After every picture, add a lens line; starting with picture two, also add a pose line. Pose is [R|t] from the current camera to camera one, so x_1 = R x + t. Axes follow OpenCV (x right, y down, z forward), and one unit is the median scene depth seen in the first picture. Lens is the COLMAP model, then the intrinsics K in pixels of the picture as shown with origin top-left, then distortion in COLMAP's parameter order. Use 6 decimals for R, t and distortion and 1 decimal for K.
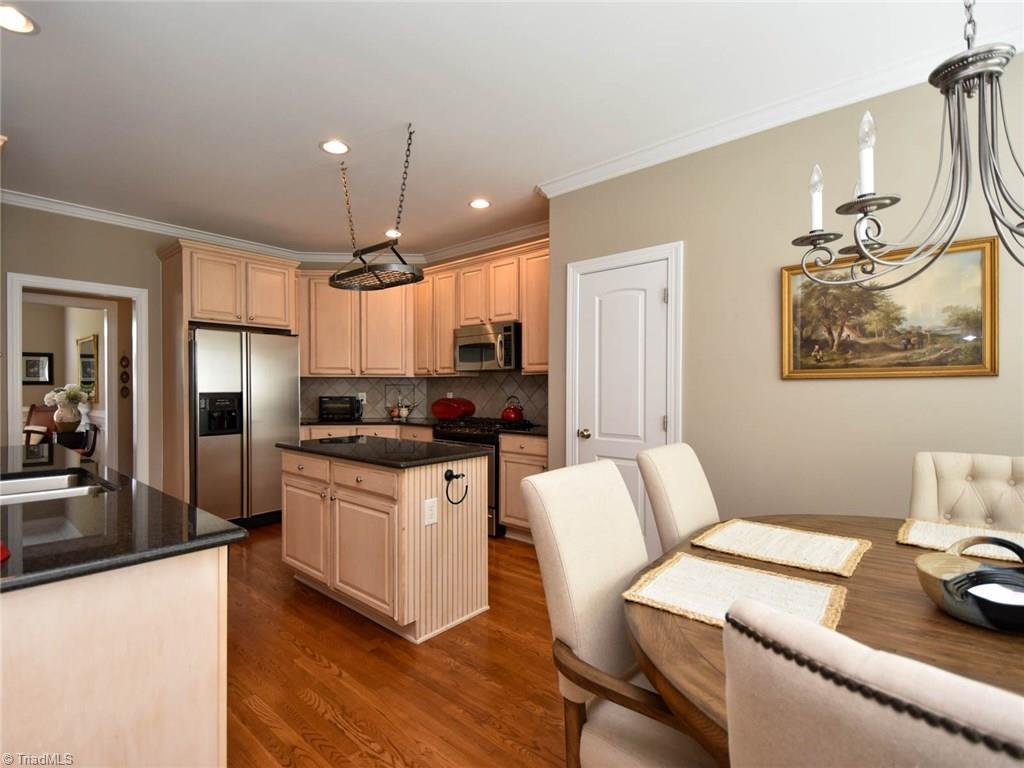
lens RADIAL K [[484.3, 0, 509.5], [0, 484.3, 389.2], [0, 0, 1]] dist [0.003704, -0.002567]
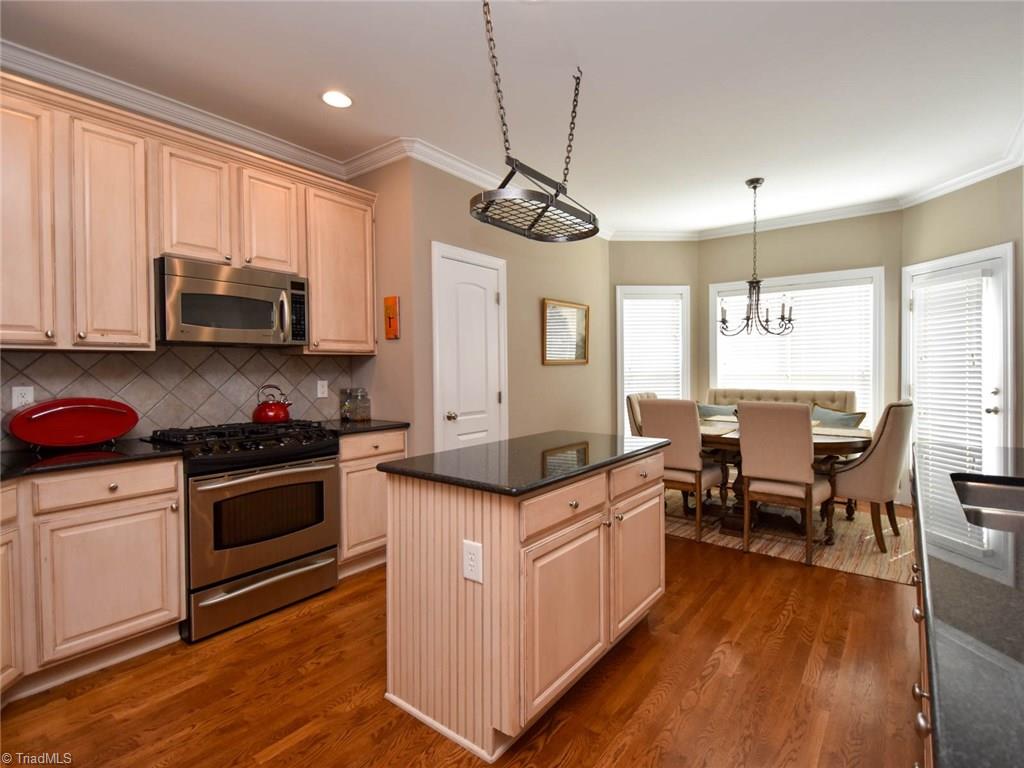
lens RADIAL K [[500.5, 0, 524.1], [0, 500.5, 367.0], [0, 0, 1]] dist [0.029292, -0.013958]
pose [[-0.051505, 0.007948, 0.998641, -1.346496], [0.018553, 0.999803, -0.007001, -0.000652], [-0.998500, 0.018167, -0.051642, 1.351372]]
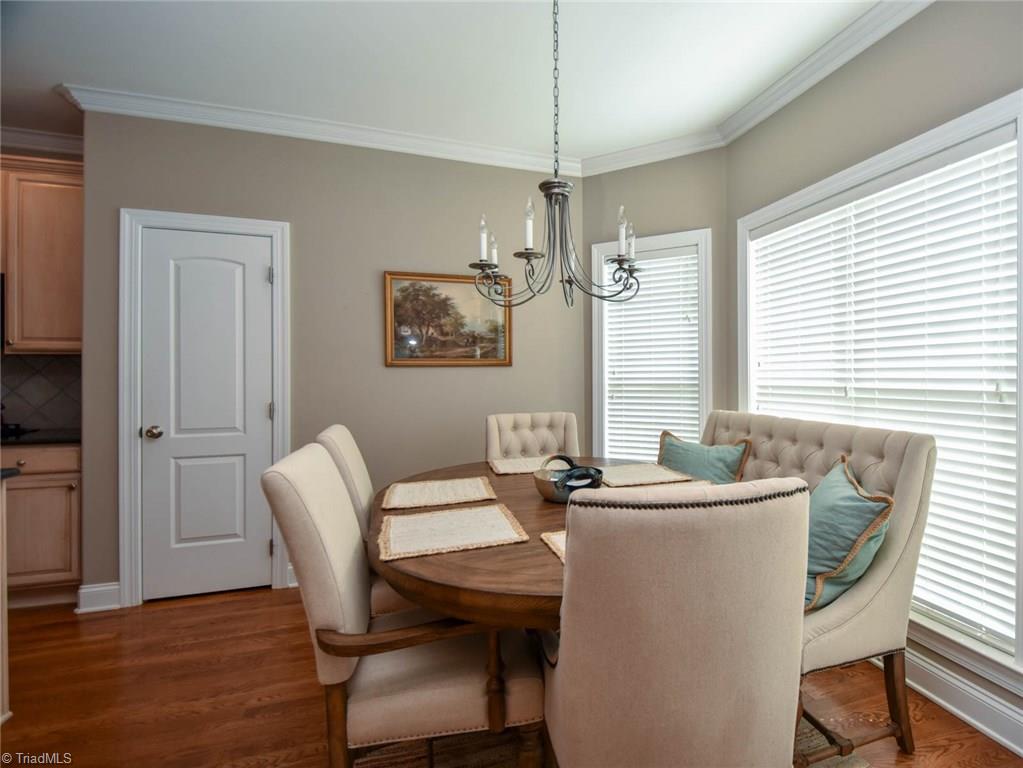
lens RADIAL K [[529.0, 0, 512.9], [0, 529.0, 379.1], [0, 0, 1]] dist [0.012423, -0.004978]
pose [[0.504977, -0.002690, 0.863129, -0.443195], [0.006503, 0.999979, -0.000688, 0.016064], [-0.863108, 0.005961, 0.504984, 0.094330]]
